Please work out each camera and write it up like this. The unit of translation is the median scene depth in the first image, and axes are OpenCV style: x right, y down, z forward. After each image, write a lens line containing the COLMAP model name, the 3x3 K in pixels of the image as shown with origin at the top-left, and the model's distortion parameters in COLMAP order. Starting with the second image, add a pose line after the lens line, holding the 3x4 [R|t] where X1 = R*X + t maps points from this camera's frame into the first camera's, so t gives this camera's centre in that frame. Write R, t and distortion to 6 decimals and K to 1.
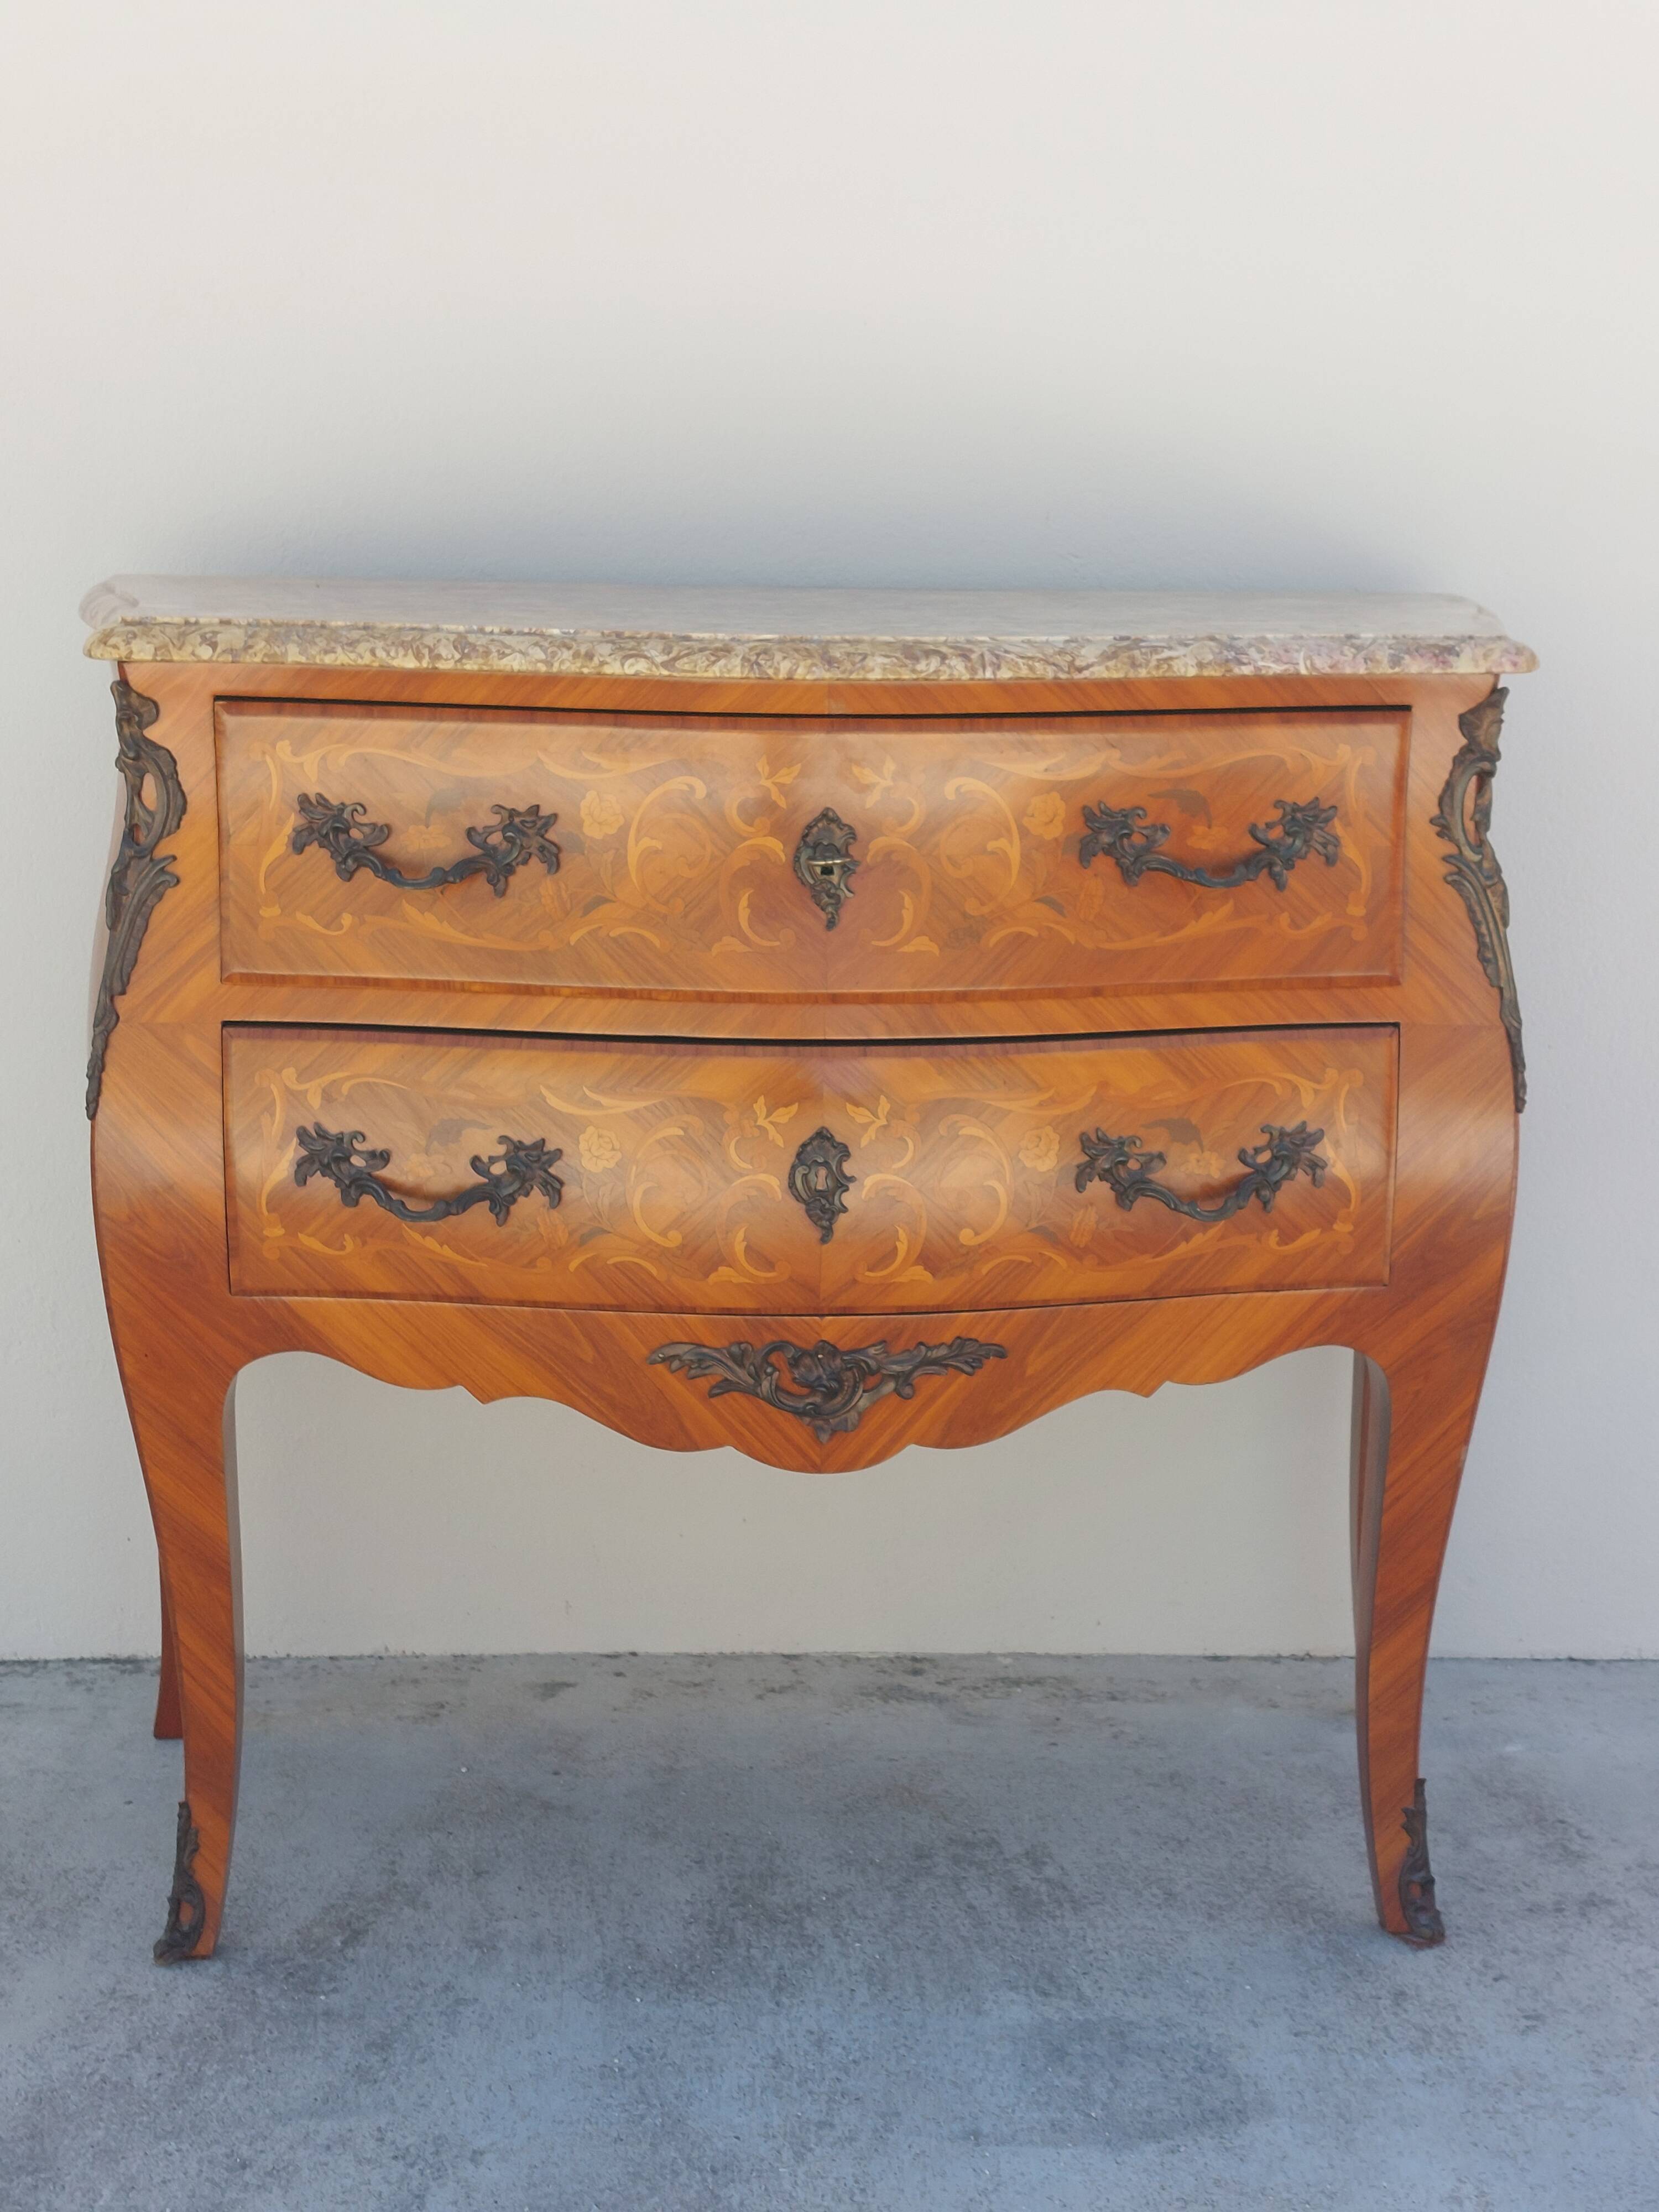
lens RADIAL K [[3113.3, 0, 906.6], [0, 3113.3, 1180.4], [0, 0, 1]] dist [0.280486, -1.099361]
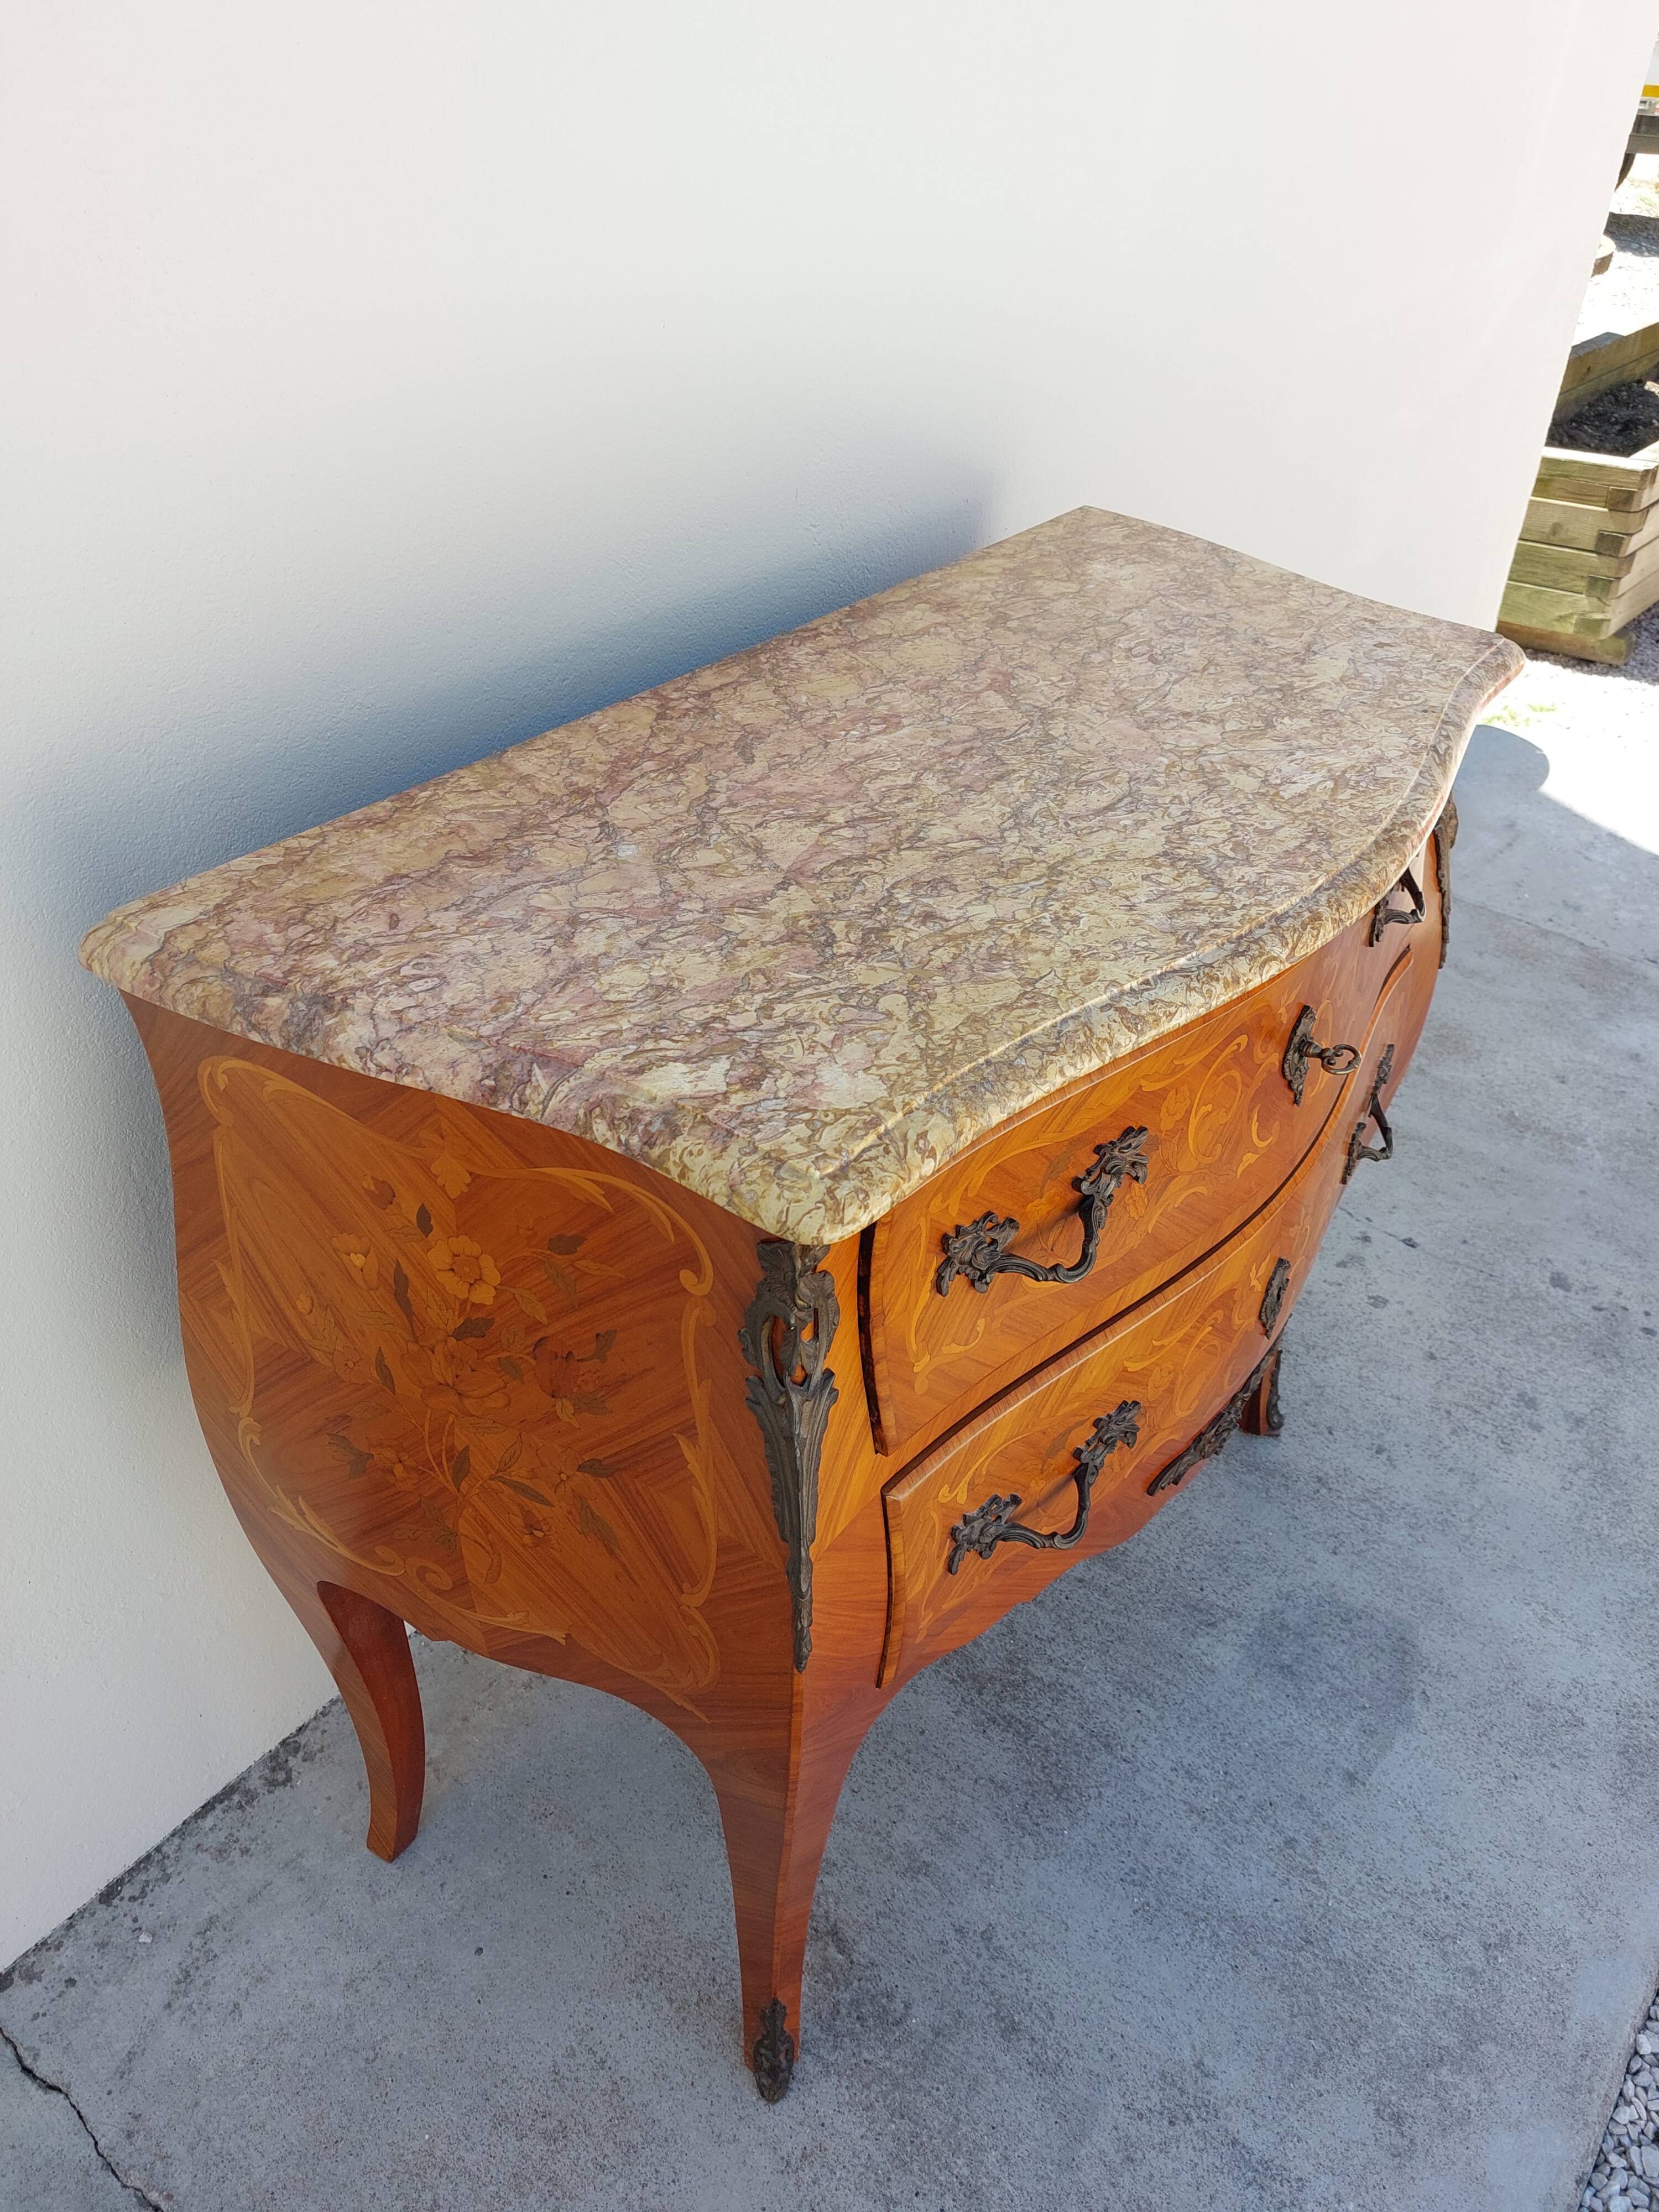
lens RADIAL K [[1587.0, 0, 842.0], [0, 1587.0, 1102.3], [0, 0, 1]] dist [0.076301, -0.097405]
pose [[0.668886, -0.437451, 0.601022, -0.439840], [0.154487, 0.872667, 0.463235, -0.345916], [-0.727135, -0.217001, 0.651295, 0.744548]]
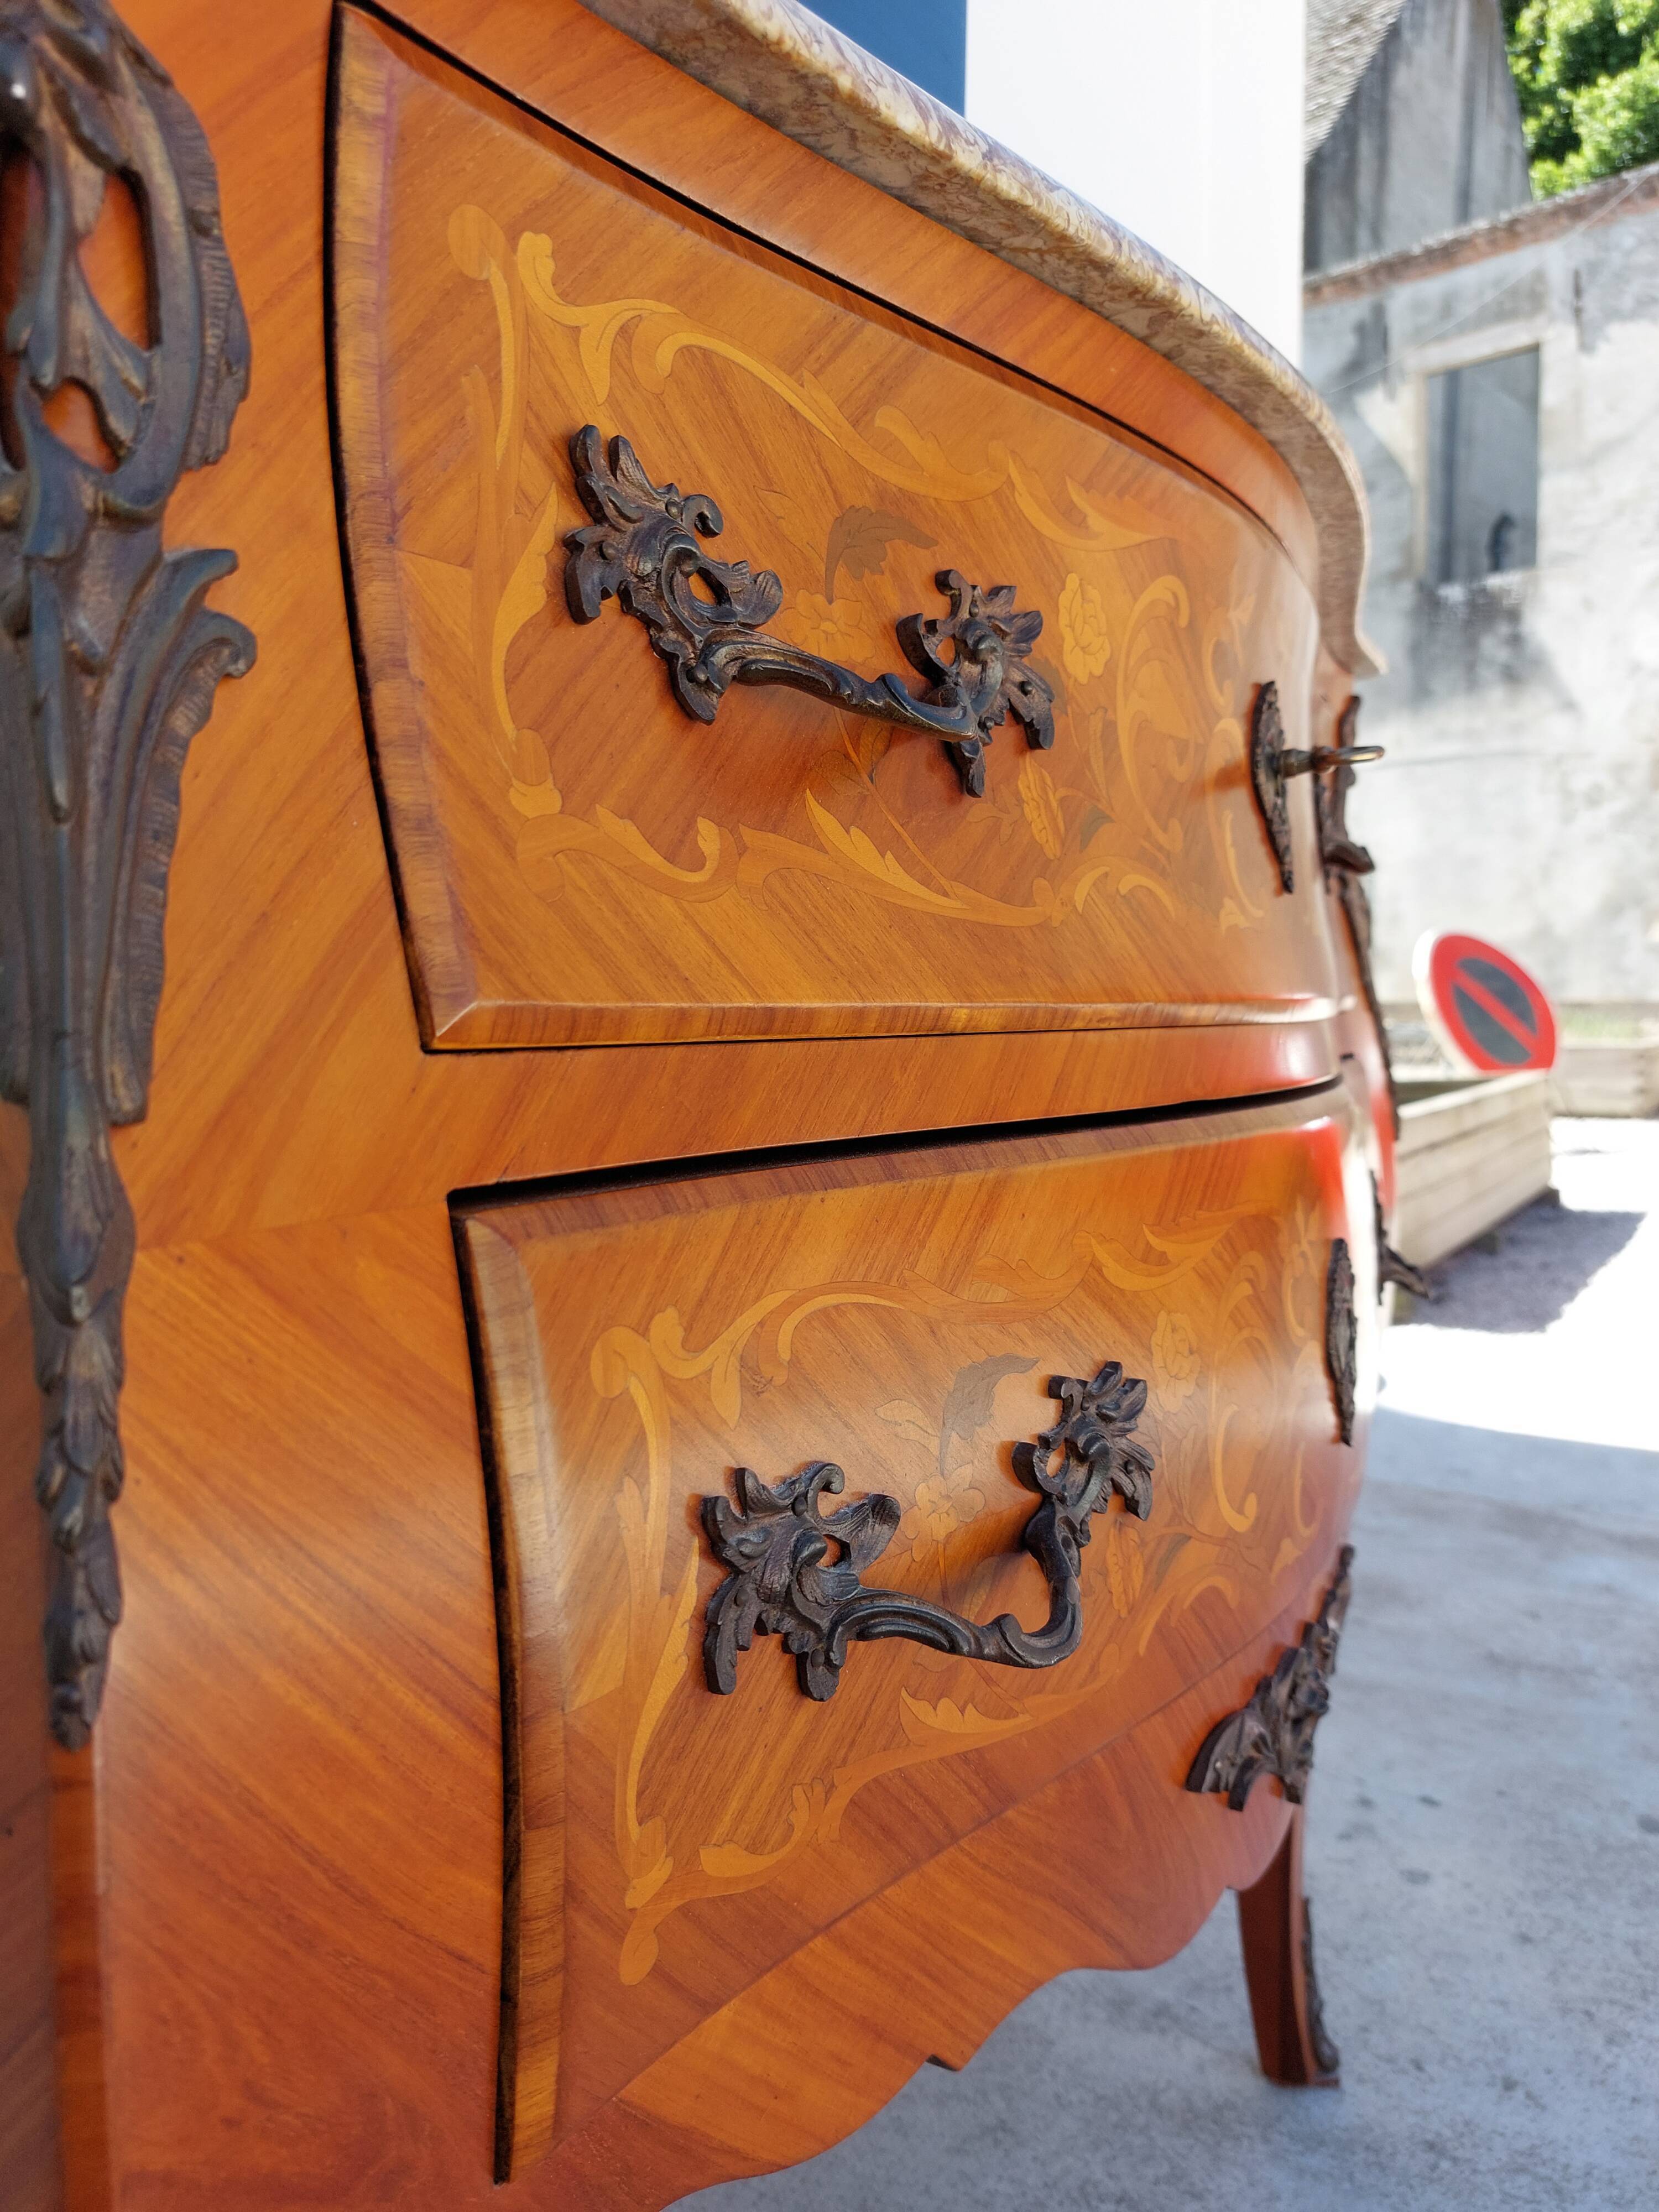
lens RADIAL K [[1629.1, 0, 835.1], [0, 1629.1, 1131.0], [0, 0, 1]] dist [0.001871, -0.005944]
pose [[0.549254, -0.087293, 0.831084, -0.313929], [0.206794, 0.977795, -0.033965, -0.043772], [-0.809665, 0.190518, 0.555109, 0.892527]]
